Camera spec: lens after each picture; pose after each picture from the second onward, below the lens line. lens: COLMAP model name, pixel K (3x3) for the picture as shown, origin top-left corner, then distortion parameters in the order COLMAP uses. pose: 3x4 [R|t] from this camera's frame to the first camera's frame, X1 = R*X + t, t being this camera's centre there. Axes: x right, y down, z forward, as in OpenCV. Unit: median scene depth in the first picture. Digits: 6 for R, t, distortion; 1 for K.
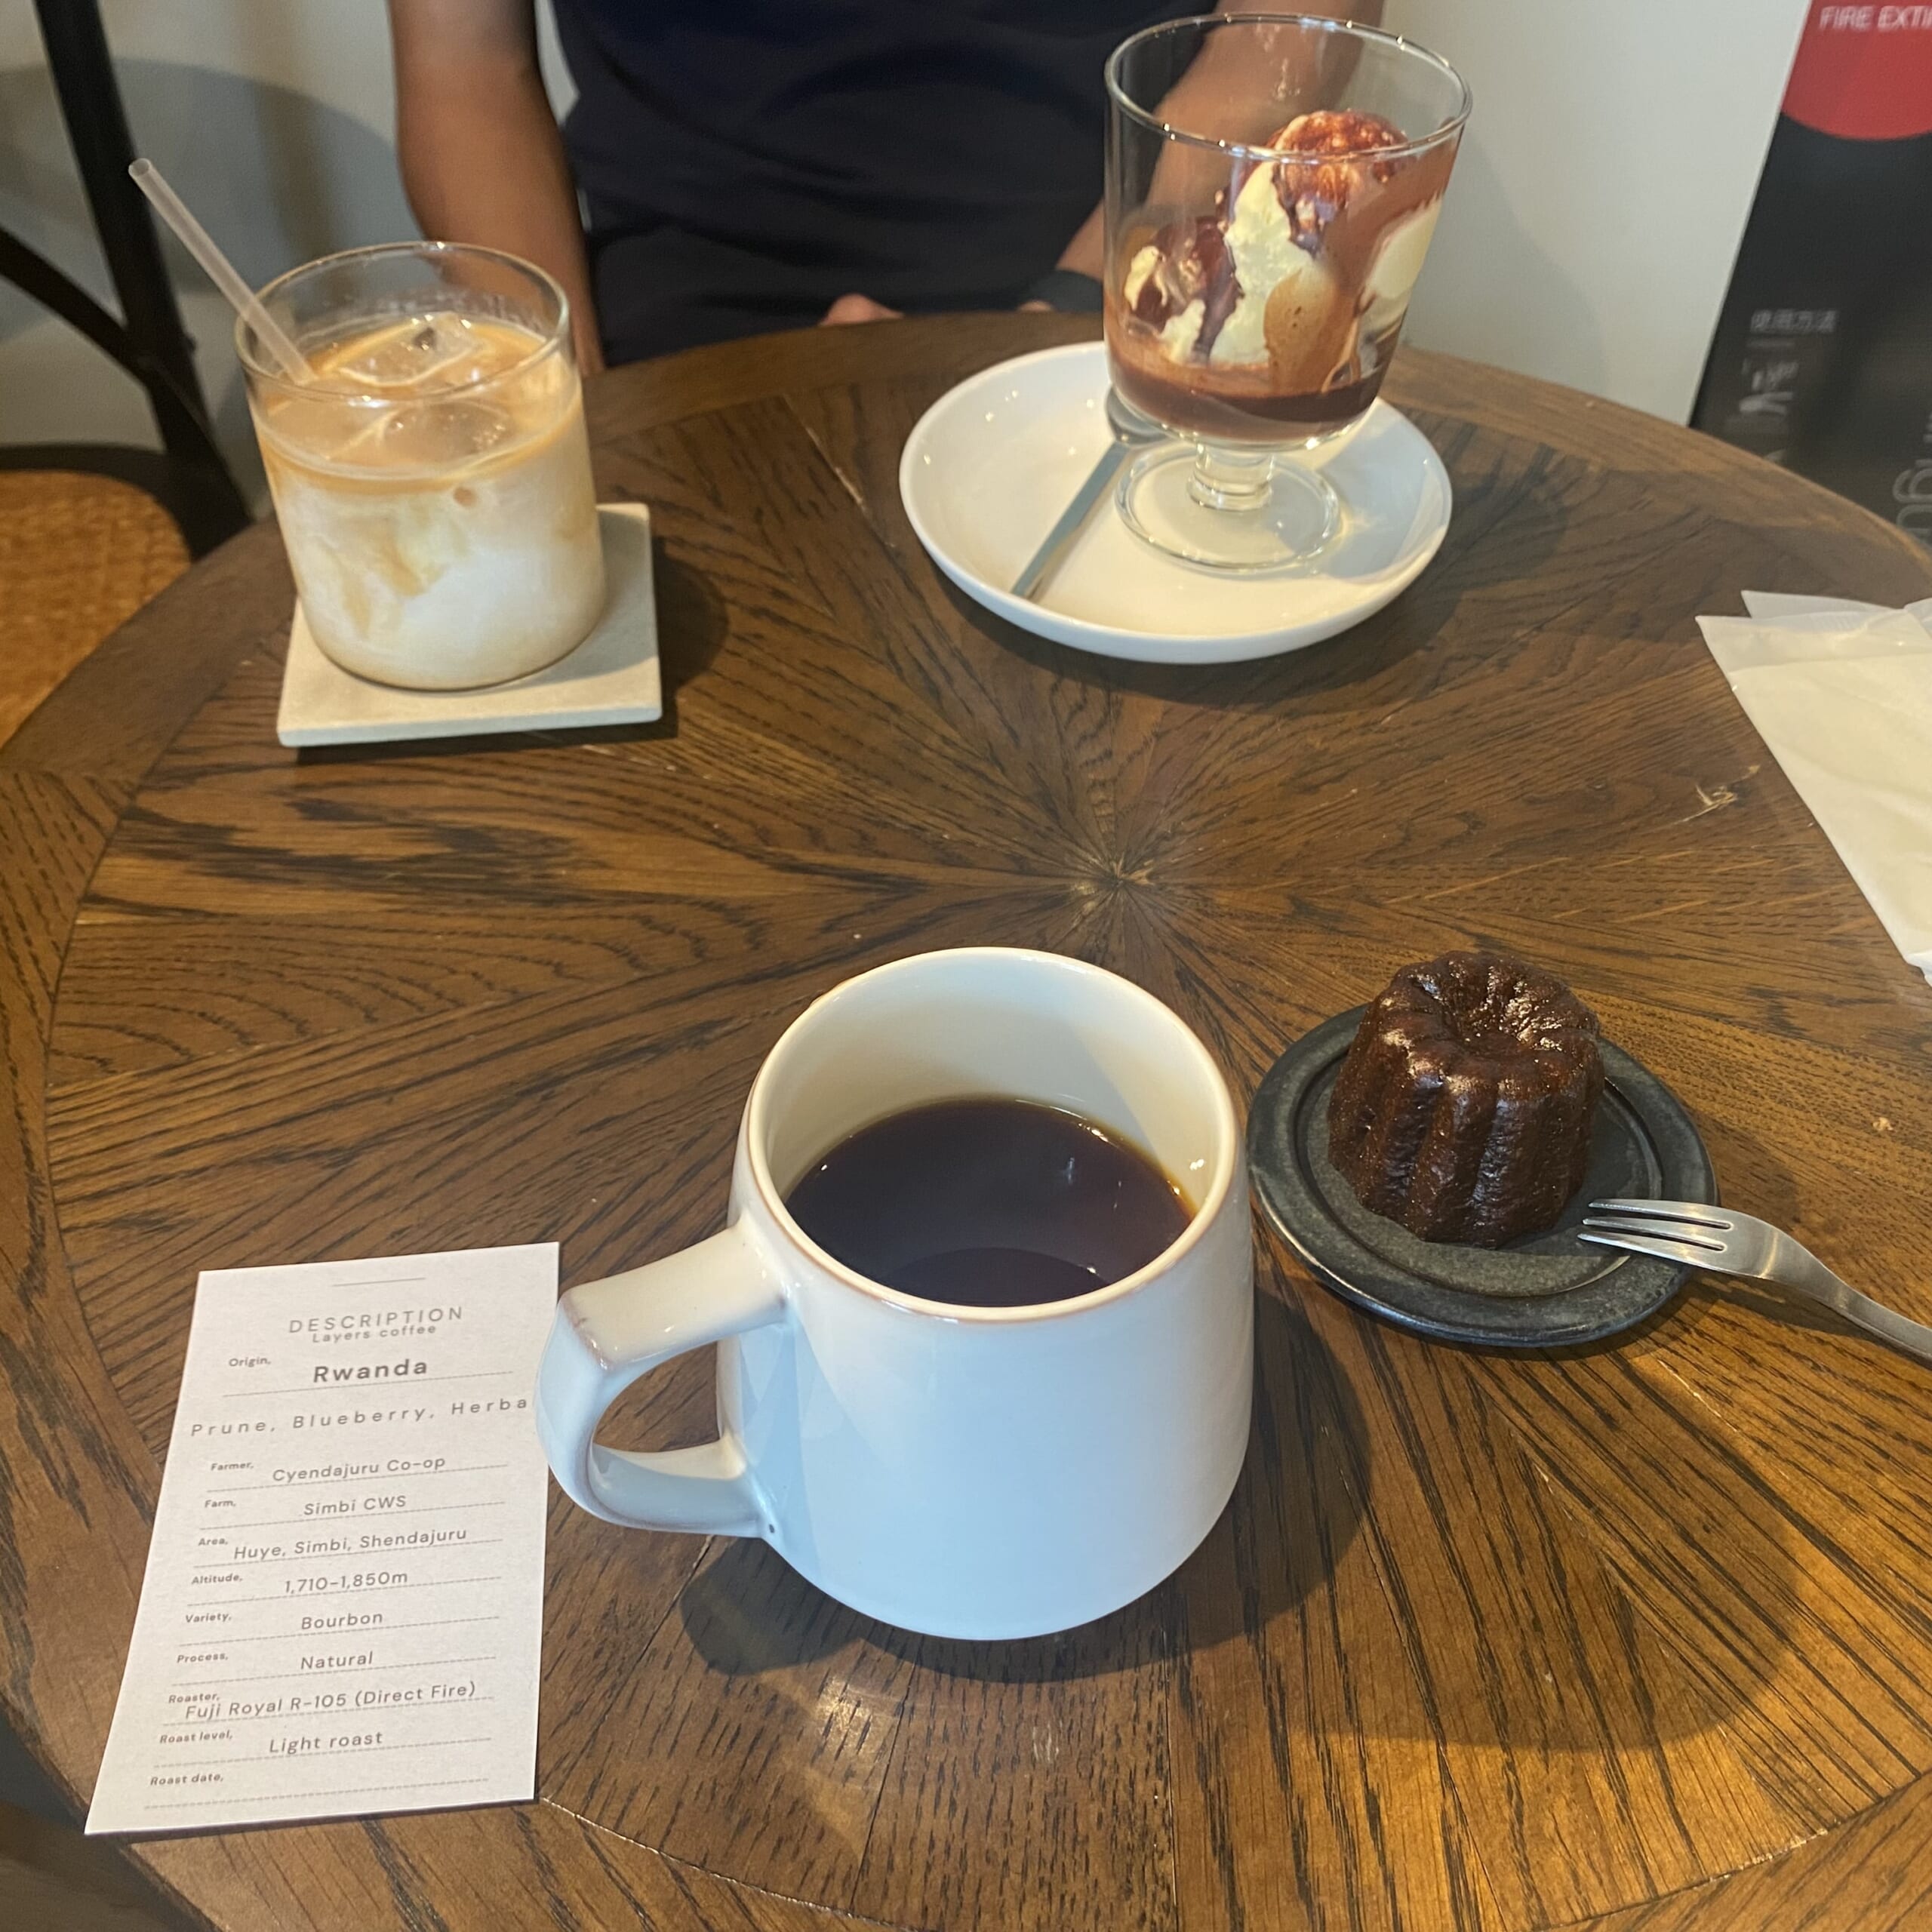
lens RADIAL K [[2012.8, 0, 966.8], [0, 2012.8, 971.2], [0, 0, 1]] dist [0.015919, 0.000000]
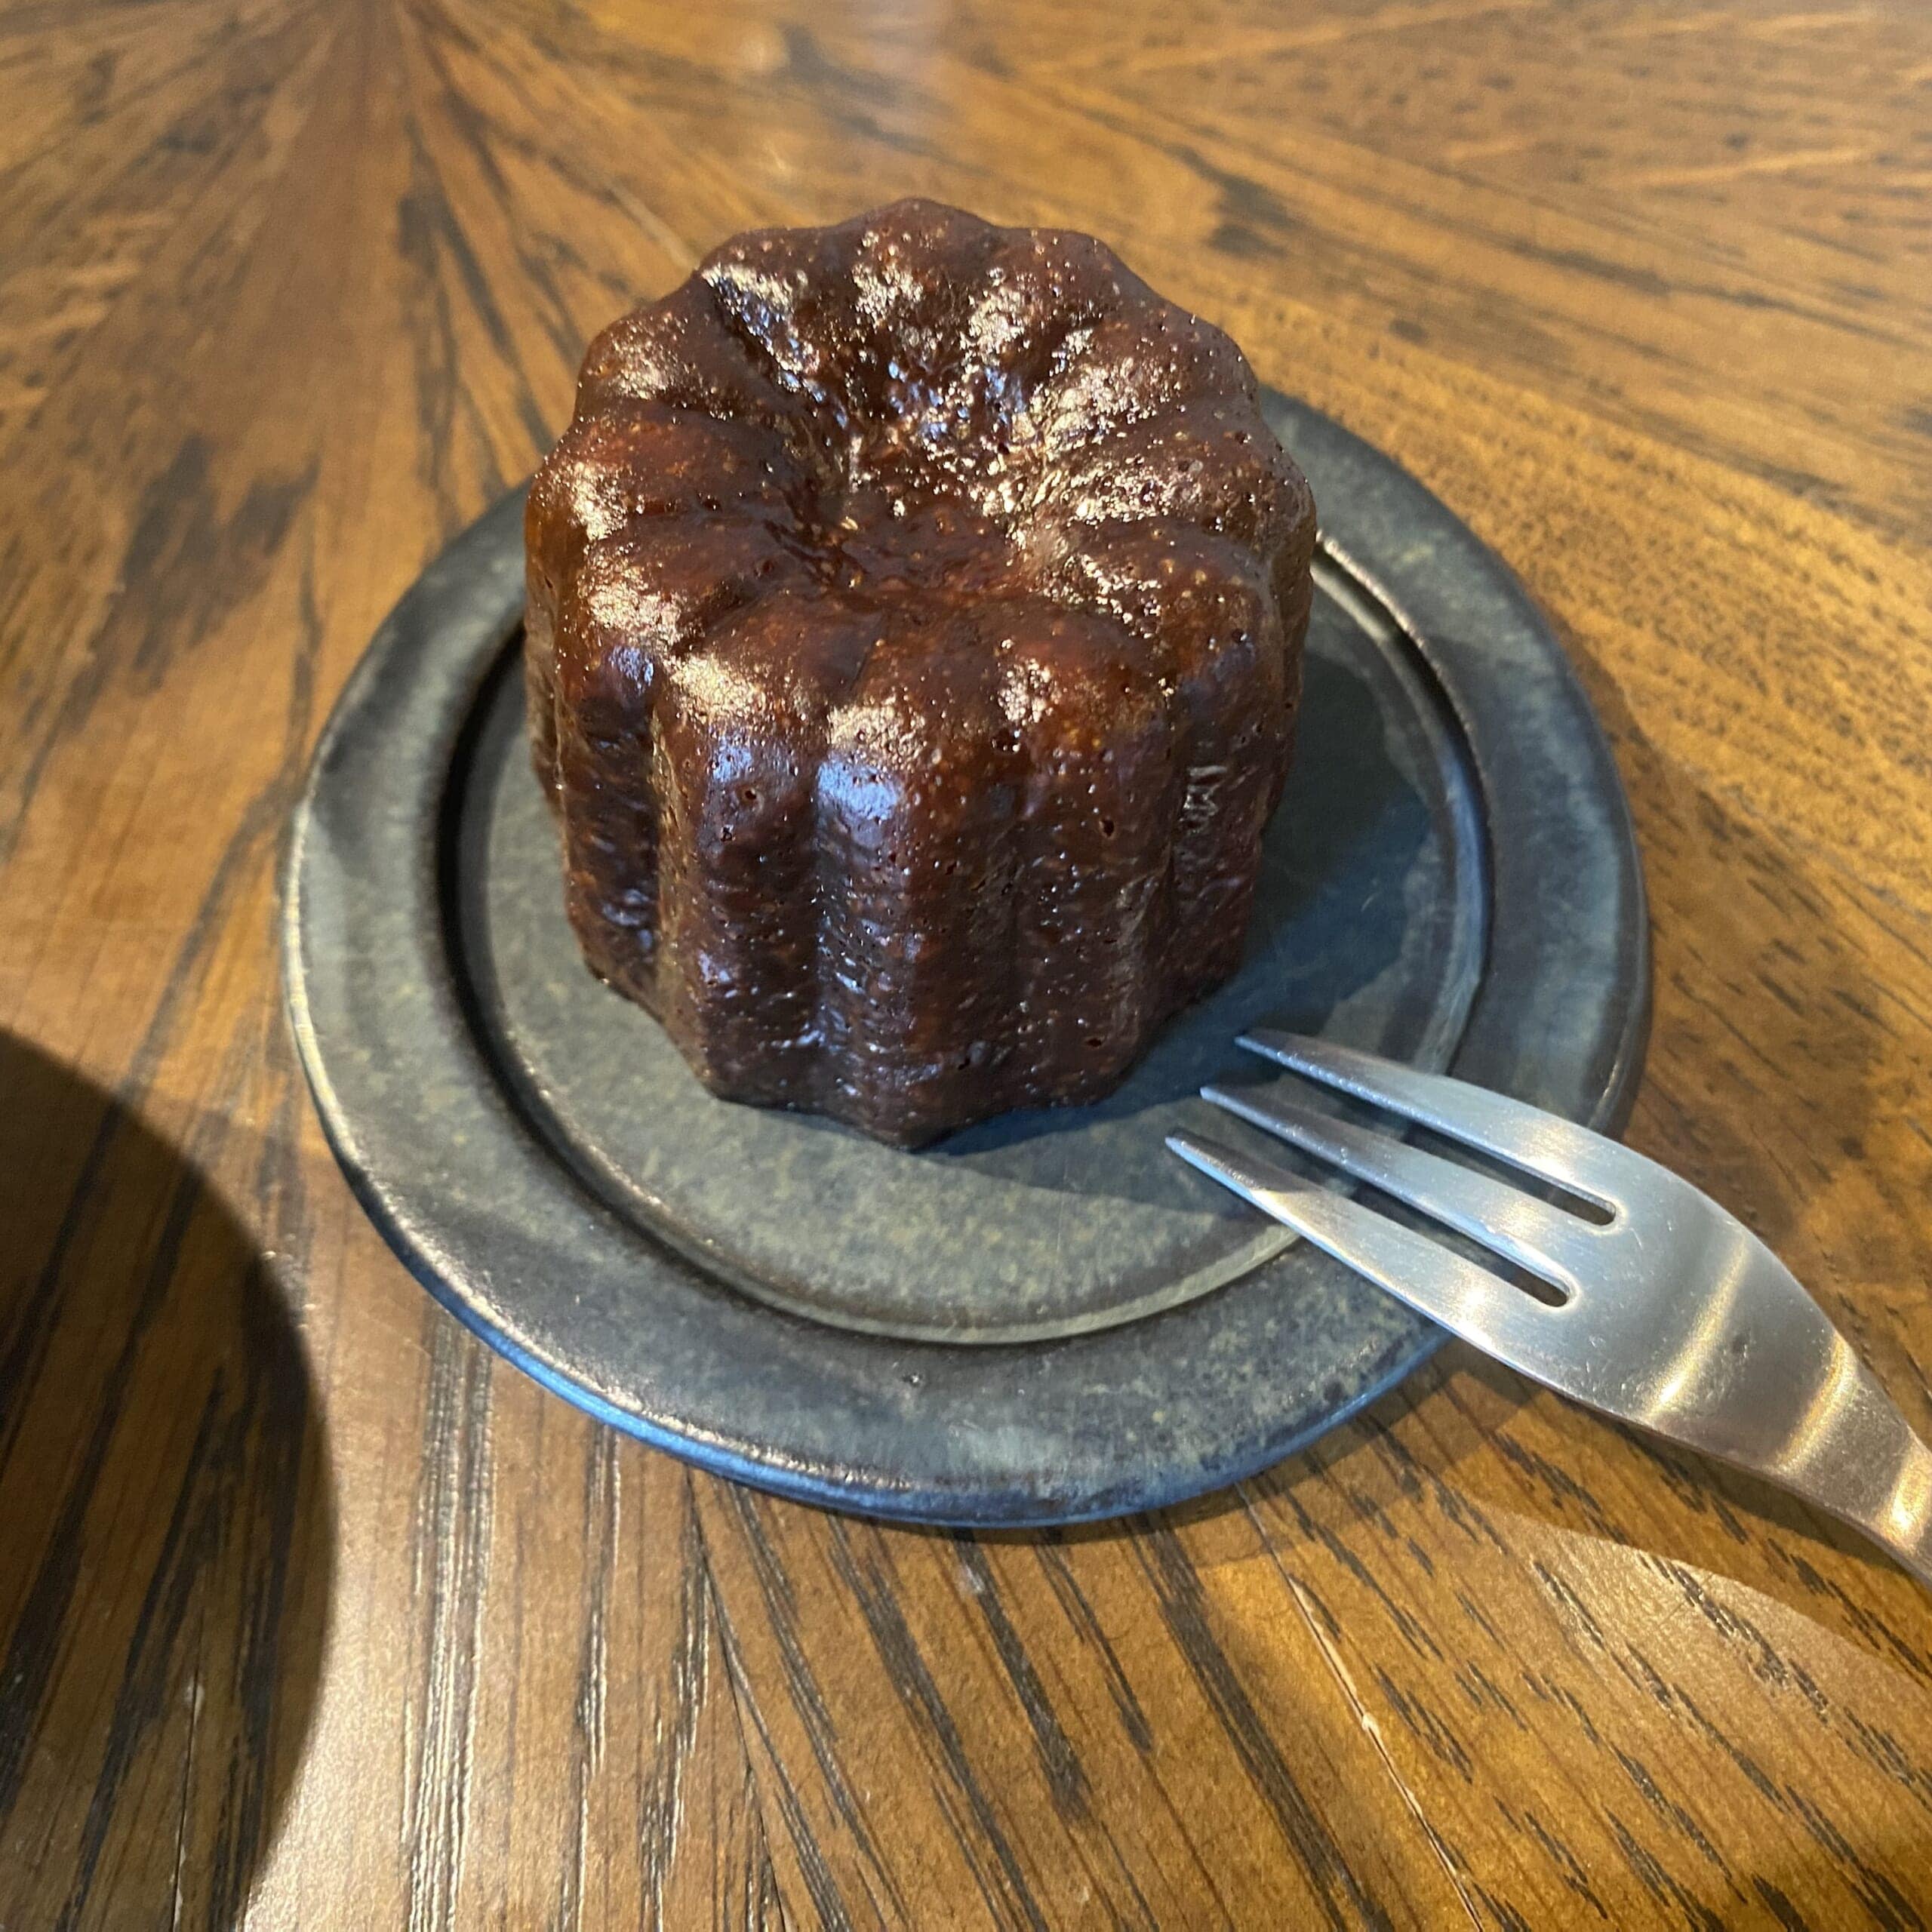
lens RADIAL K [[2012.2, 0, 941.5], [0, 2012.2, 922.3], [0, 0, 1]] dist [-0.026143, 0.000000]
pose [[0.989908, 0.123881, -0.068822, 0.276307], [-0.093738, 0.936602, 0.337624, -0.011038], [0.106284, -0.327766, 0.938762, 0.676384]]
